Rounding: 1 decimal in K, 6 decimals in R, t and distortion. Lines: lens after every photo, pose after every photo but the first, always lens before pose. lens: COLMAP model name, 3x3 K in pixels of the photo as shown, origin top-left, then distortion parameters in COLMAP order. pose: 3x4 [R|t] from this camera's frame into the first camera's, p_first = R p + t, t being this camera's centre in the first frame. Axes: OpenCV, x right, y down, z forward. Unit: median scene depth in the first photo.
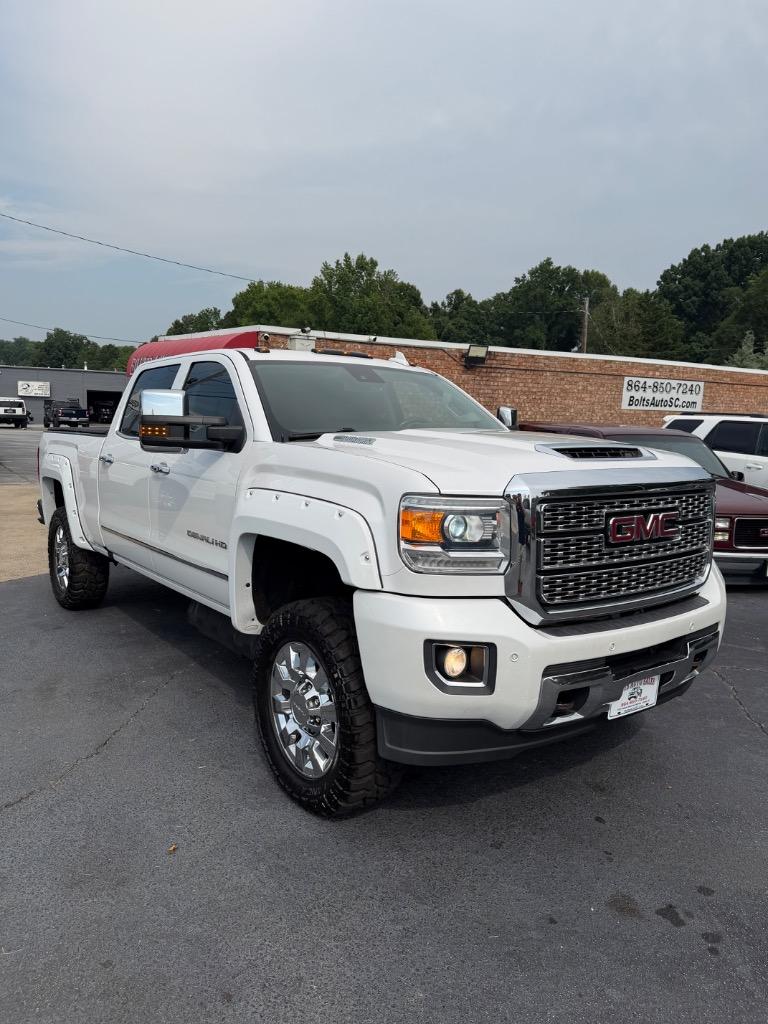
lens RADIAL K [[714.4, 0, 384.0], [0, 714.4, 512.0], [0, 0, 1]] dist [0.083441, -0.139510]
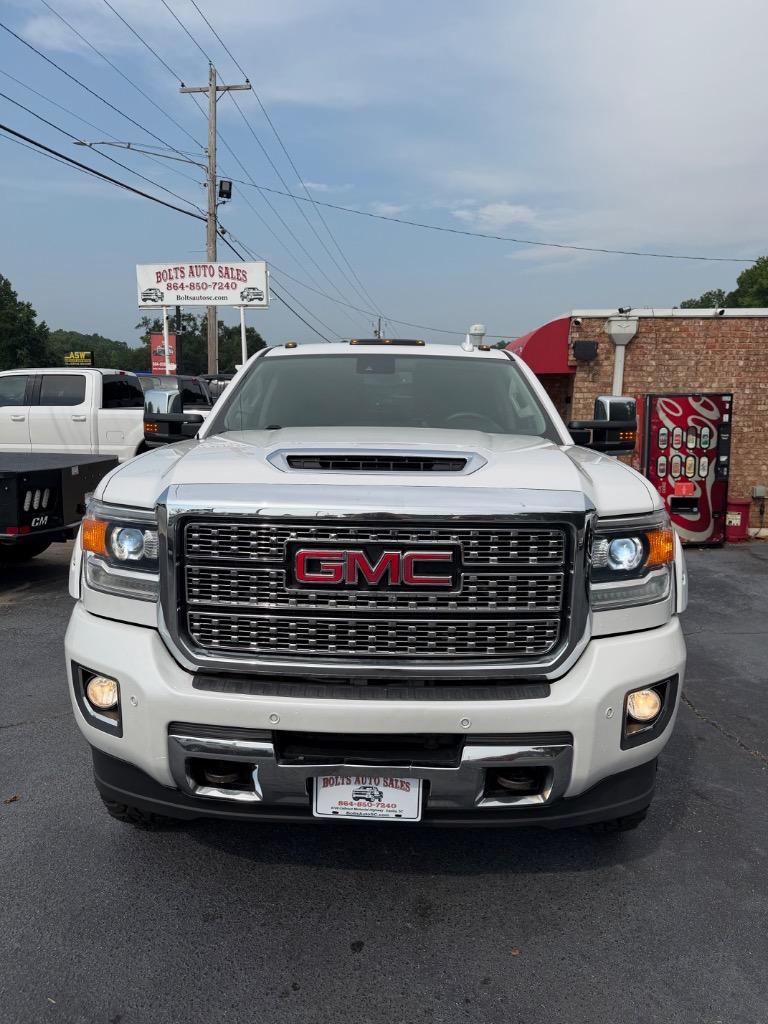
lens RADIAL K [[714.4, 0, 384.0], [0, 714.4, 512.0], [0, 0, 1]] dist [0.083441, -0.139510]
pose [[0.790721, 0.075692, -0.607479, 0.762410], [-0.068854, 0.997026, 0.034606, -0.056811], [0.608292, 0.014463, 0.793581, 0.420337]]
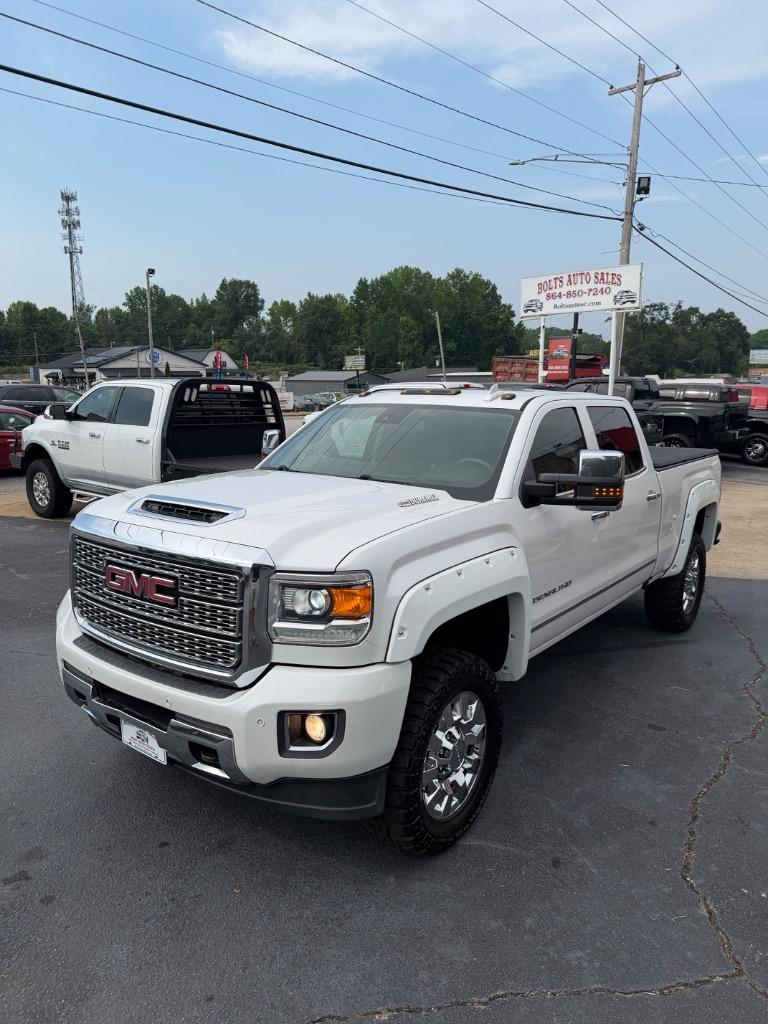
lens RADIAL K [[712.2, 0, 391.5], [0, 712.2, 516.6], [0, 0, 1]] dist [0.062245, -0.091075]
pose [[0.292244, 0.145569, -0.945200, 1.381116], [-0.122779, 0.985880, 0.113872, -0.229423], [0.948430, 0.082772, 0.305990, 0.972932]]
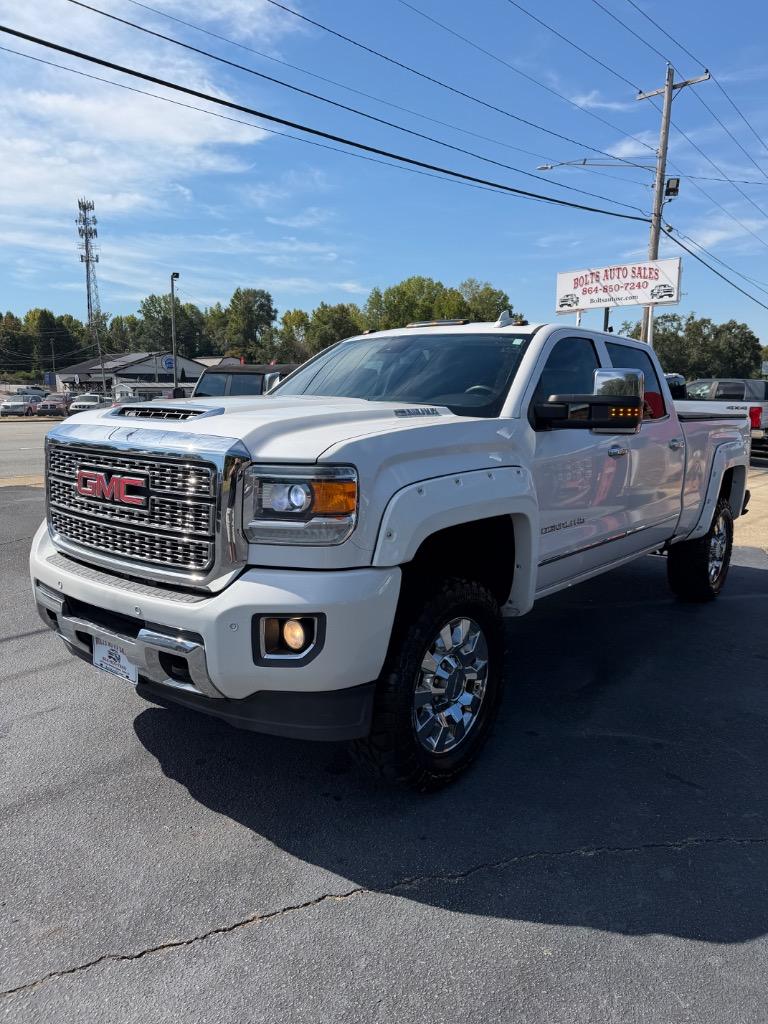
lens RADIAL K [[710.6, 0, 383.2], [0, 710.6, 510.1], [0, 0, 1]] dist [0.078185, -0.118894]
pose [[0.267623, 0.127257, -0.955083, 1.330672], [-0.131934, 0.986743, 0.094506, -0.084574], [0.954448, 0.100716, 0.280864, 1.033990]]
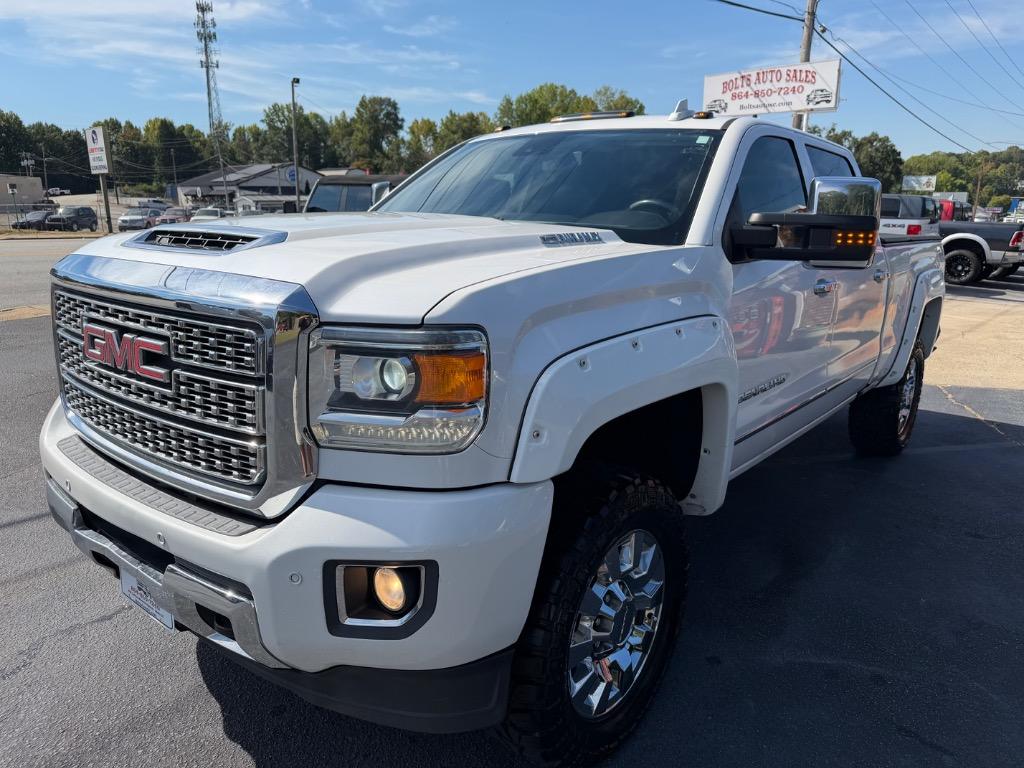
lens RADIAL K [[717.7, 0, 514.1], [0, 717.7, 385.7], [0, 0, 1]] dist [0.004434, 0.000438]
pose [[0.268328, 0.205673, -0.941116, 1.036812], [-0.135481, 0.975290, 0.174514, -0.106616], [0.953753, 0.080676, 0.289562, 1.101964]]
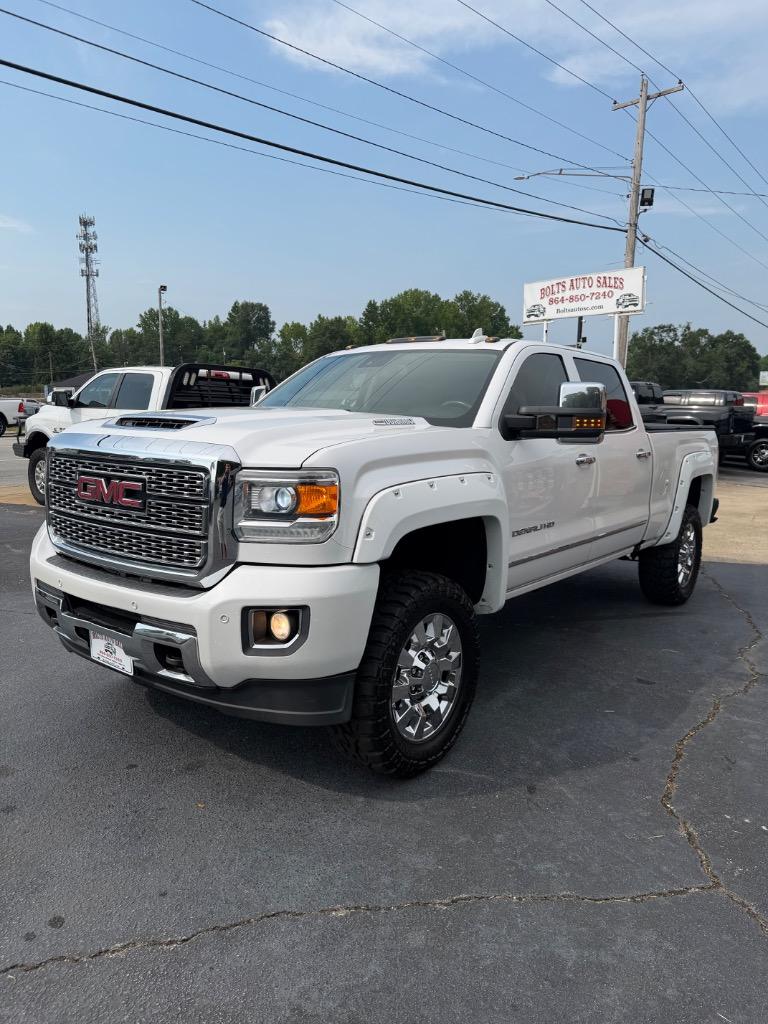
lens RADIAL K [[710.6, 0, 383.2], [0, 710.6, 510.1], [0, 0, 1]] dist [0.078185, -0.118894]
pose [[0.269619, 0.111117, -0.956535, 1.406782], [-0.127458, 0.988699, 0.078926, -0.081399], [0.954495, 0.100638, 0.280735, 1.039623]]
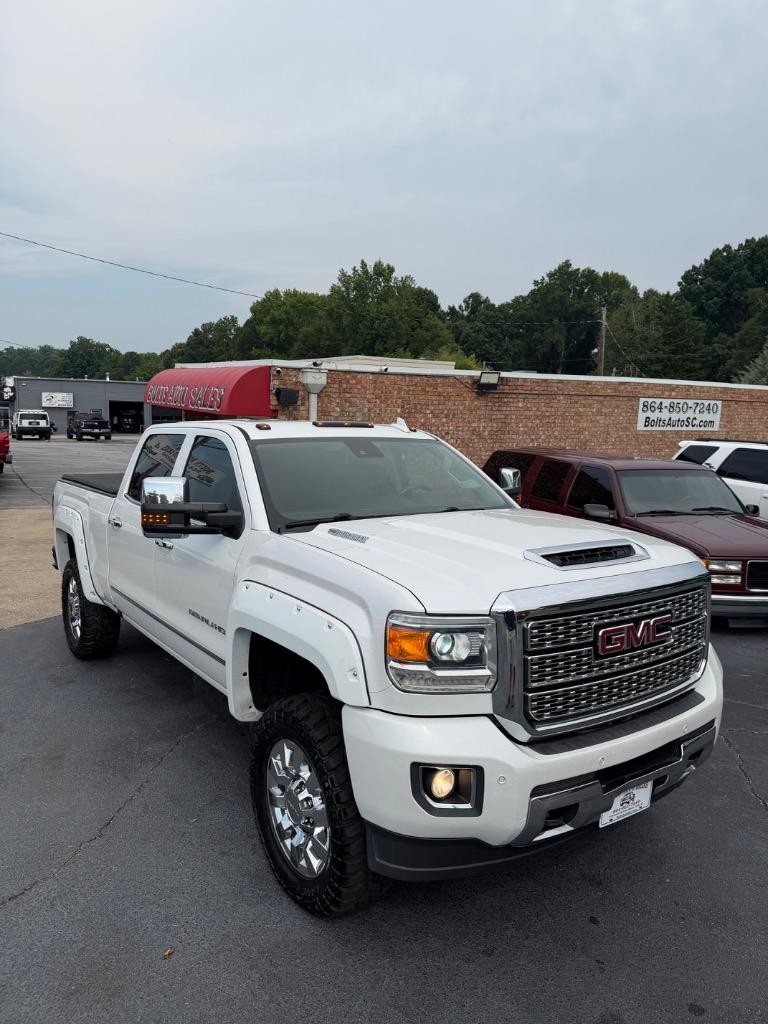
lens RADIAL K [[714.4, 0, 384.0], [0, 714.4, 512.0], [0, 0, 1]] dist [0.083441, -0.139510]
pose [[0.999589, -0.006360, -0.027962, 0.040765], [0.006236, 0.999970, -0.004536, -0.139152], [0.027990, 0.004360, 0.999599, -0.008323]]
